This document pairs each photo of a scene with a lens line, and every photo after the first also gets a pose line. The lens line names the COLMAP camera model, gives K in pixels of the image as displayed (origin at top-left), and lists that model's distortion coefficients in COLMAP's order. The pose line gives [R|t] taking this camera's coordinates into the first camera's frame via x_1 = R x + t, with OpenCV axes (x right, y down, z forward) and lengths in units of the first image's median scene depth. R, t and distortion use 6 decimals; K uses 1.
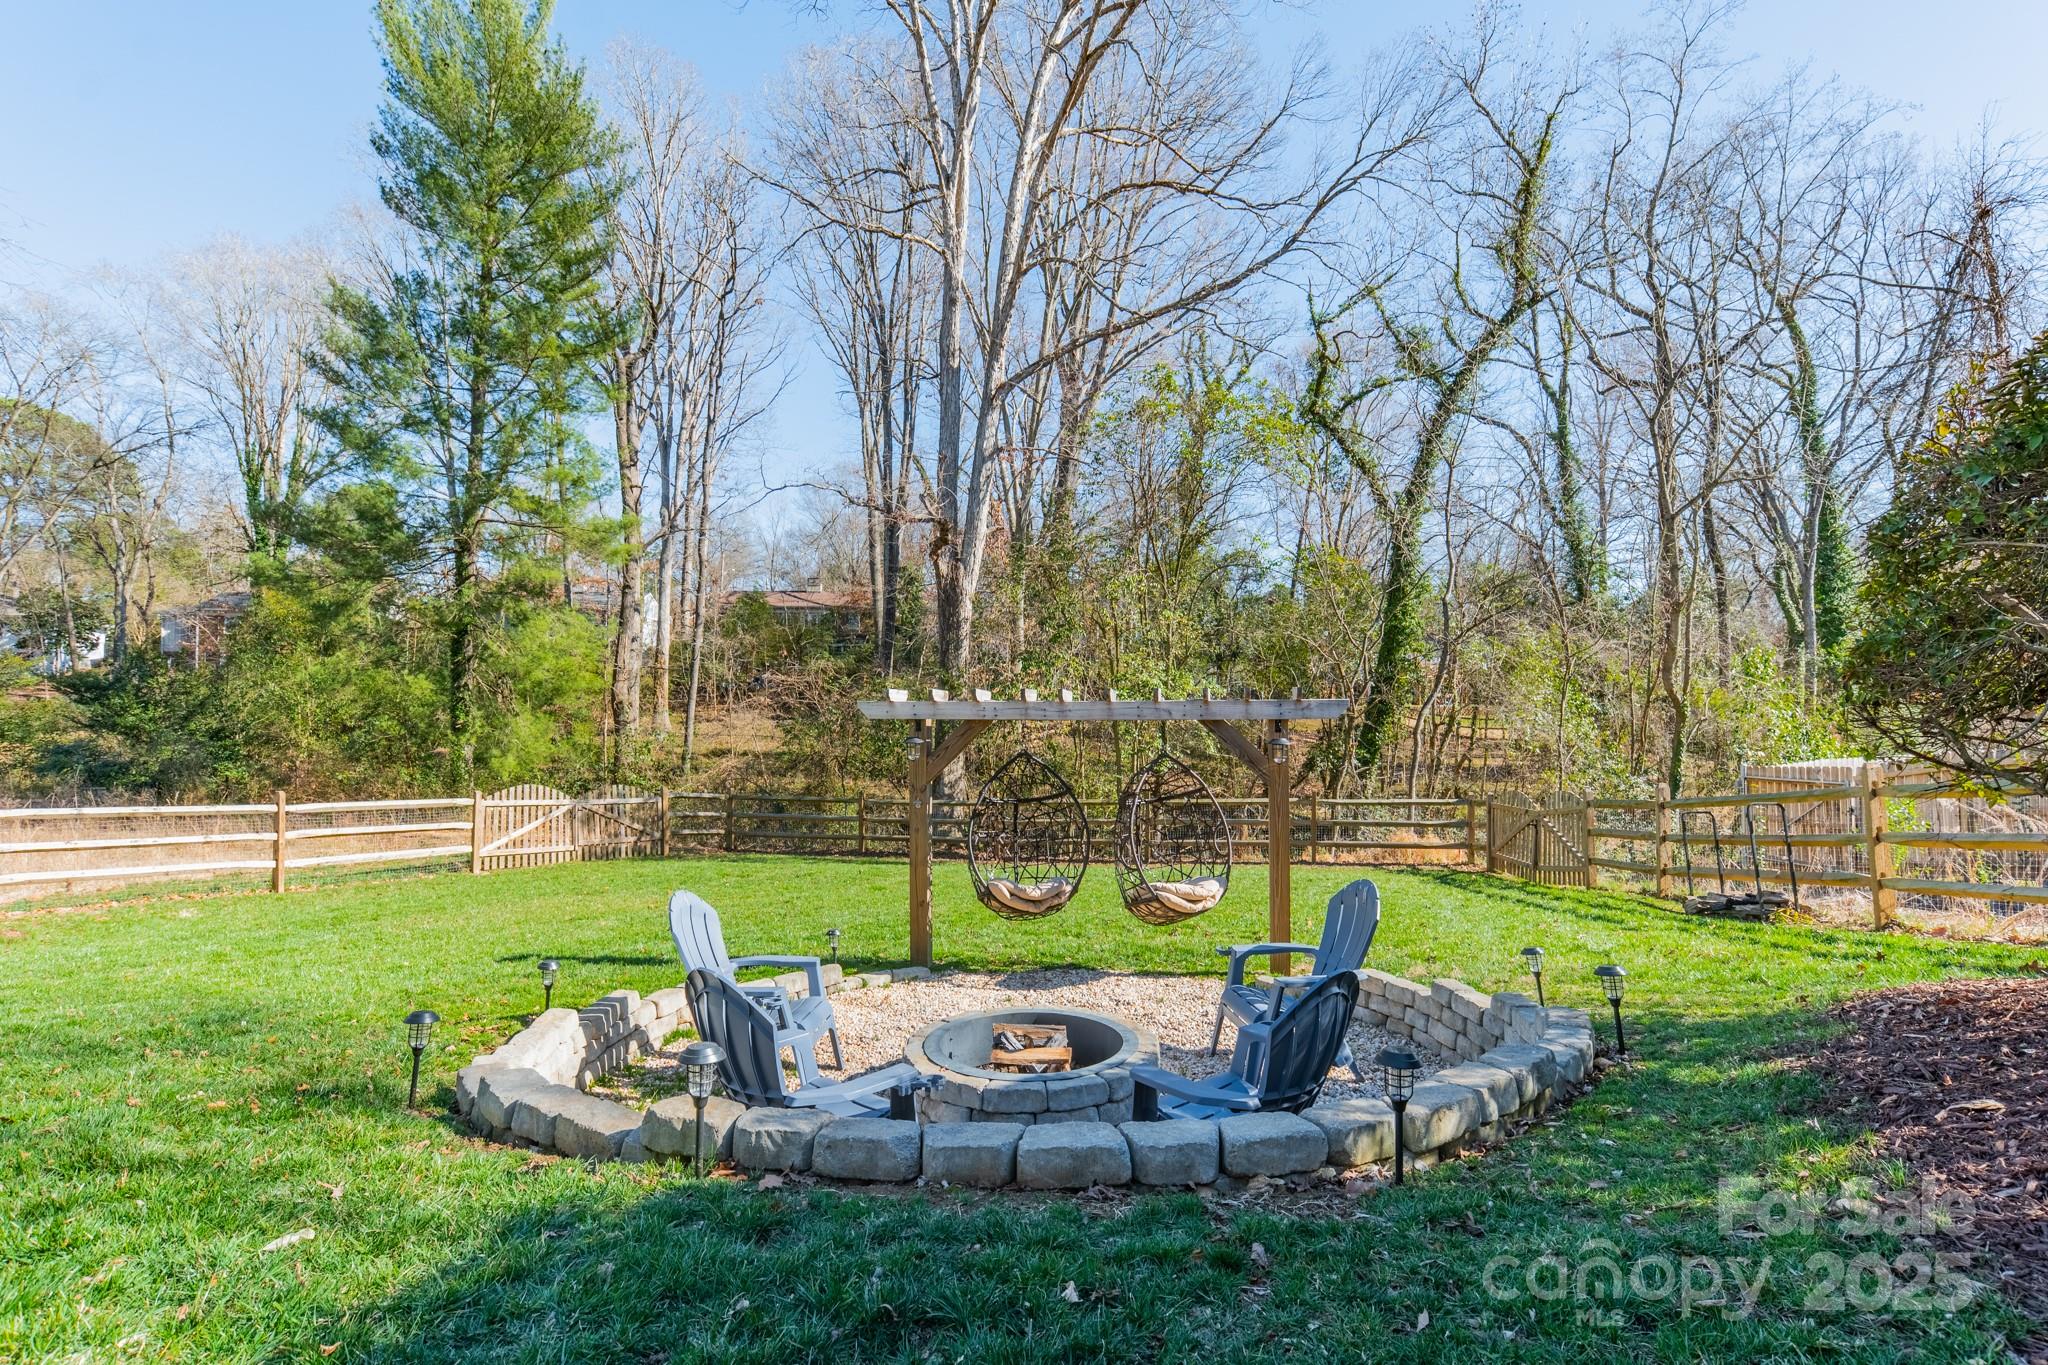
lens RADIAL K [[957.1, 0, 1024.0], [0, 957.1, 682.5], [0, 0, 1]] dist [-0.002550, -0.000333]
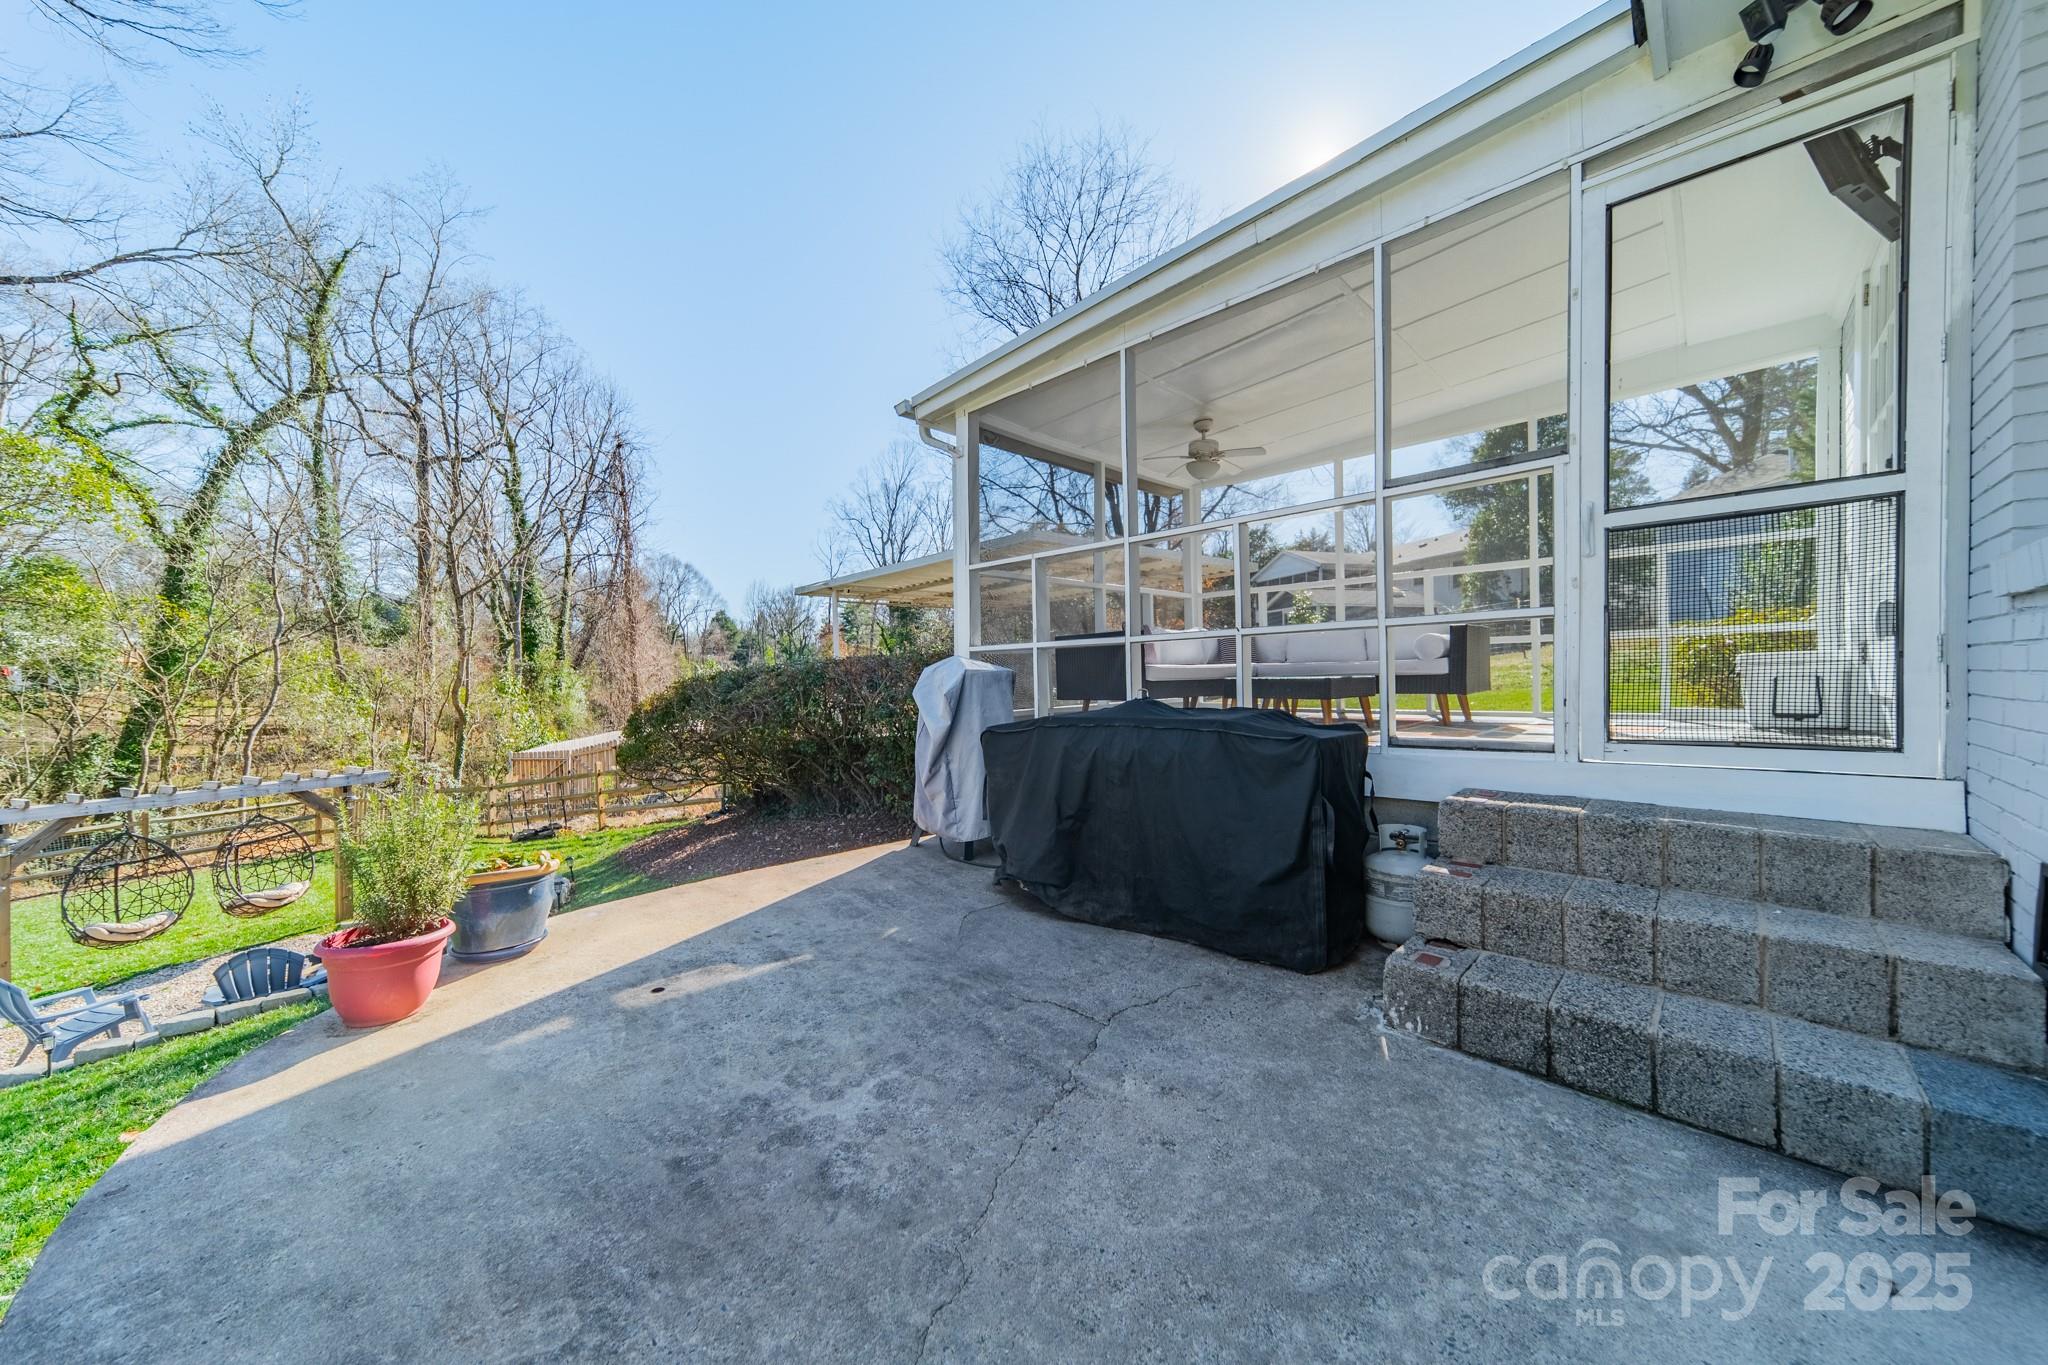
lens RADIAL K [[717.3, 0, 1025.6], [0, 717.3, 675.3], [0, 0, 1]] dist [-0.000237, -0.000032]
pose [[0.250082, 0.000146, 0.968225, -0.147694], [-0.011395, 0.999931, 0.002792, -0.037120], [-0.968158, -0.011731, 0.250066, -0.121713]]
